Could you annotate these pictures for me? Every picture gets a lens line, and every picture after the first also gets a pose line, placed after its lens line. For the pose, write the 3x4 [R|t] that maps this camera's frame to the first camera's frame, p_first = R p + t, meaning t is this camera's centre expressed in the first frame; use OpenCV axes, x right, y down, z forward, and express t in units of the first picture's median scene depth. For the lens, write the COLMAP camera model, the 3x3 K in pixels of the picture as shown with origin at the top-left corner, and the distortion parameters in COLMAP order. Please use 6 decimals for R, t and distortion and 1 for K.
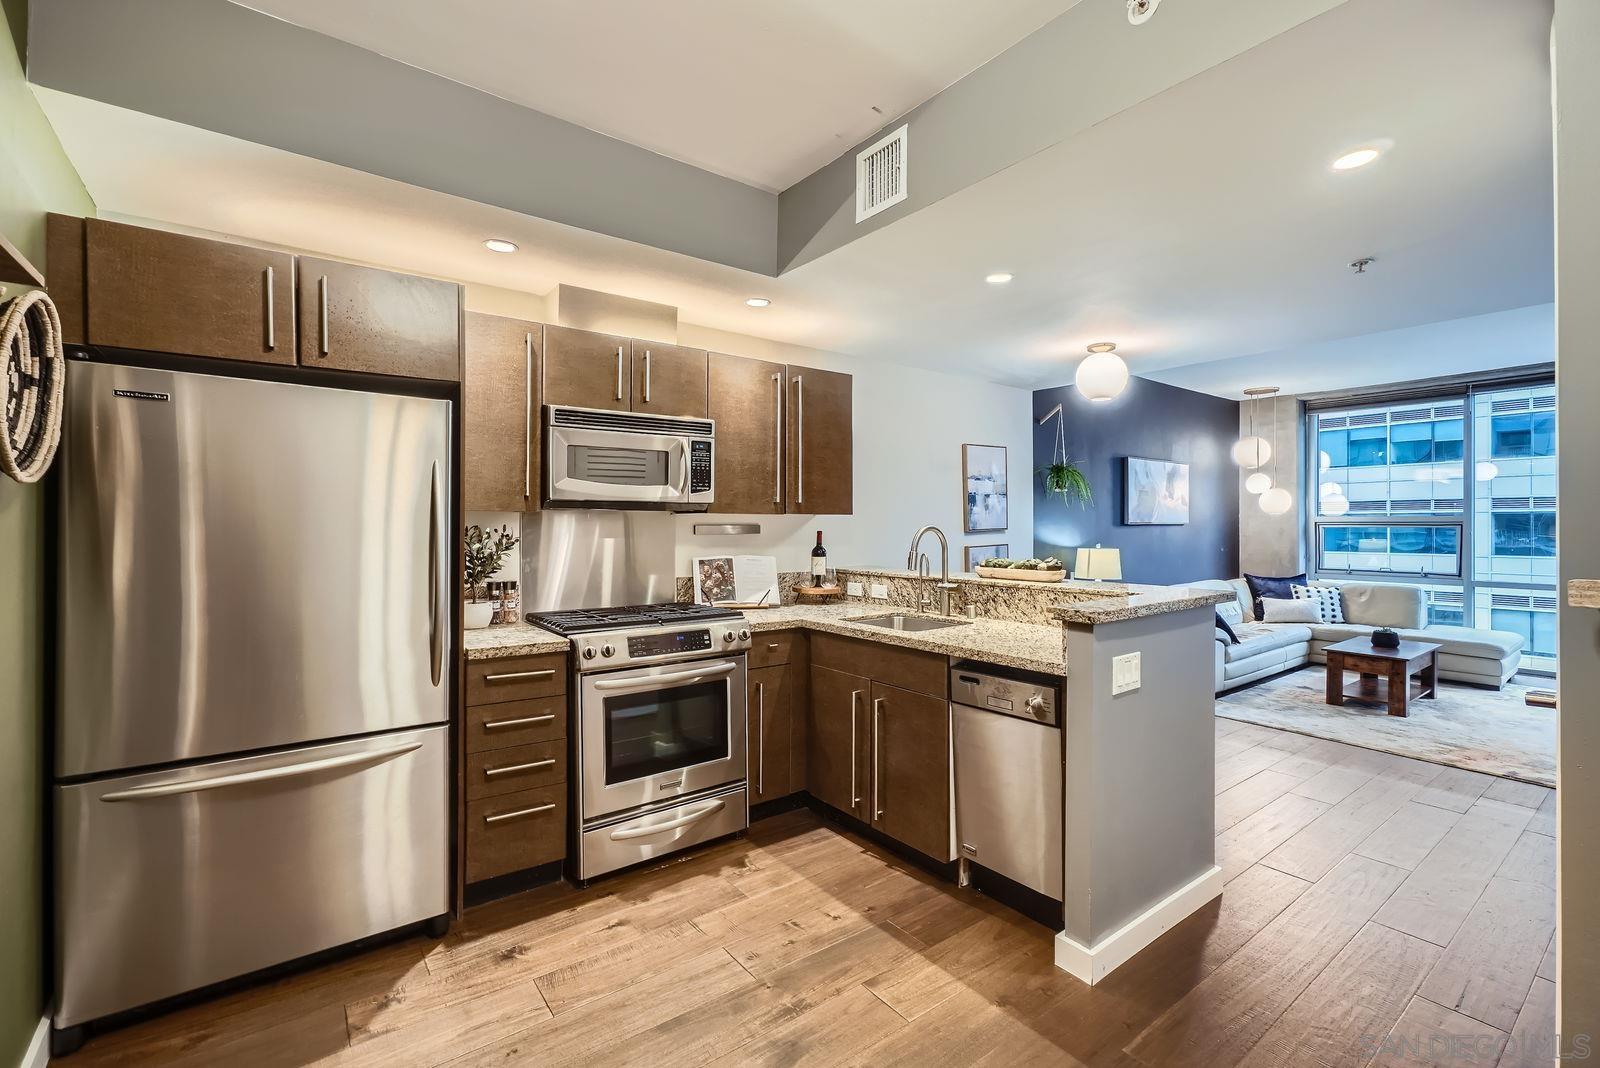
lens RADIAL K [[697.4, 0, 799.3], [0, 697.4, 525.2], [0, 0, 1]] dist [-0.039776, 0.034392]
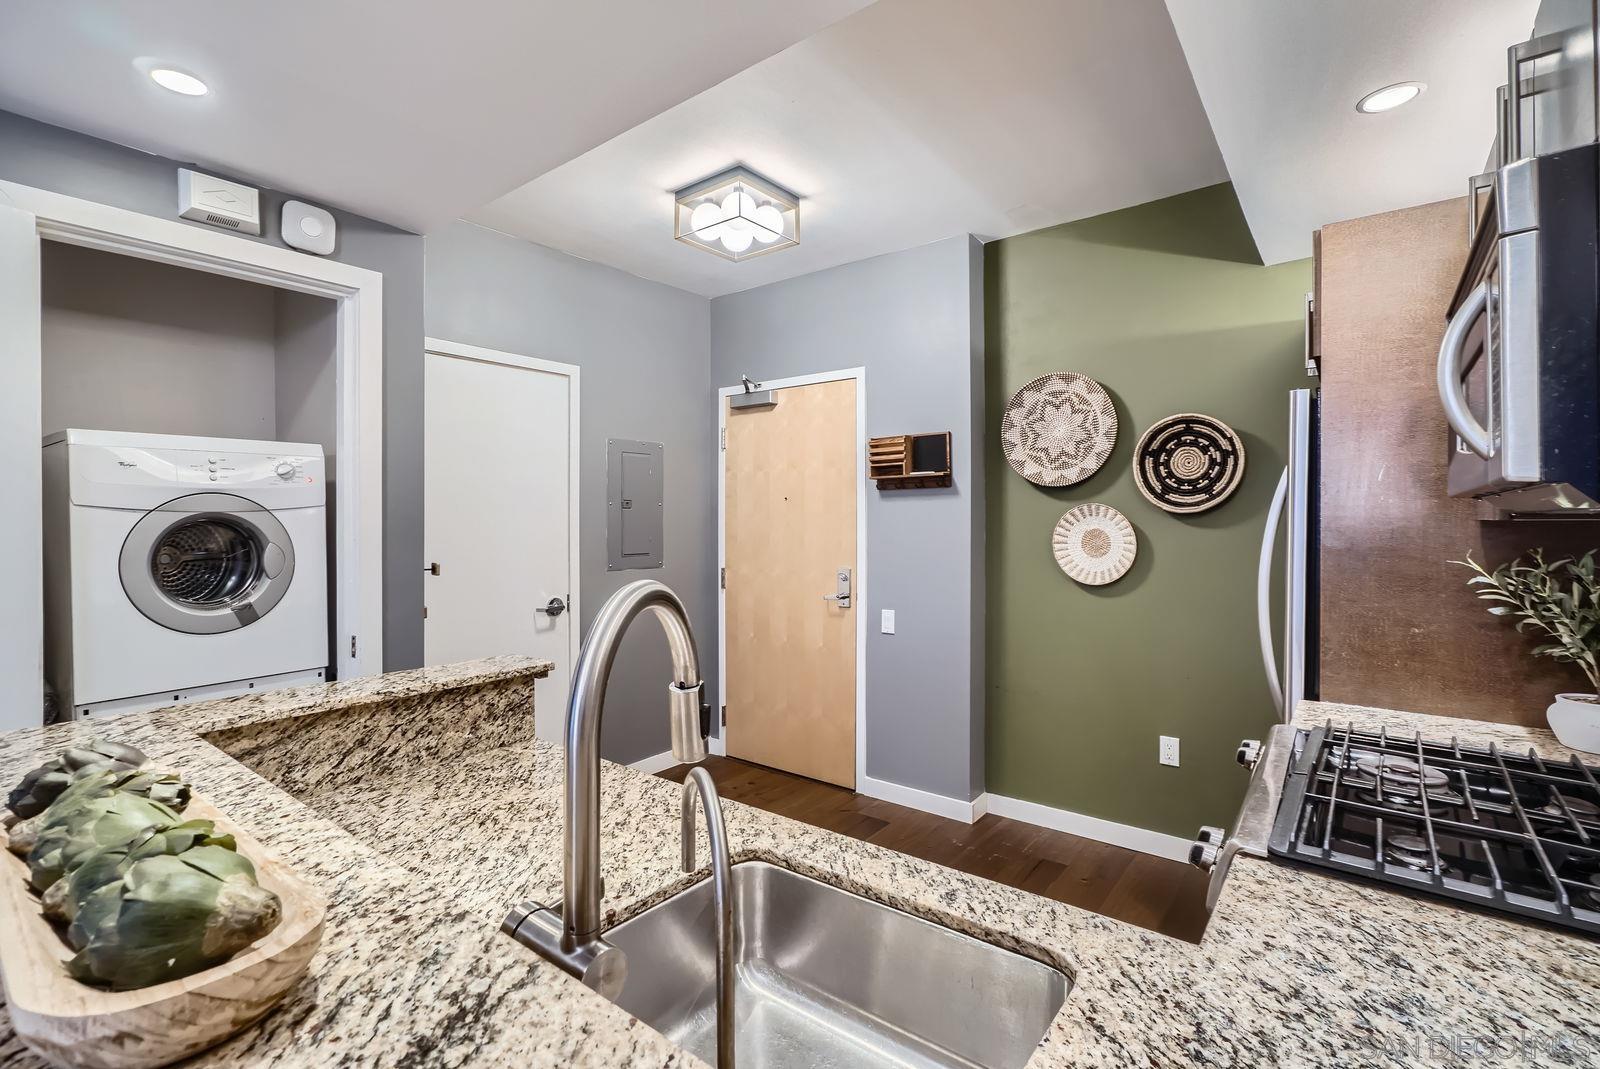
lens RADIAL K [[738.7, 0, 801.3], [0, 738.7, 510.8], [0, 0, 1]] dist [-0.000895, 0.000449]
pose [[-0.968183, 0.008280, -0.250106, 0.208167], [0.012082, 0.999834, -0.013669, -0.026248], [0.249952, -0.016256, -0.968122, 1.326988]]
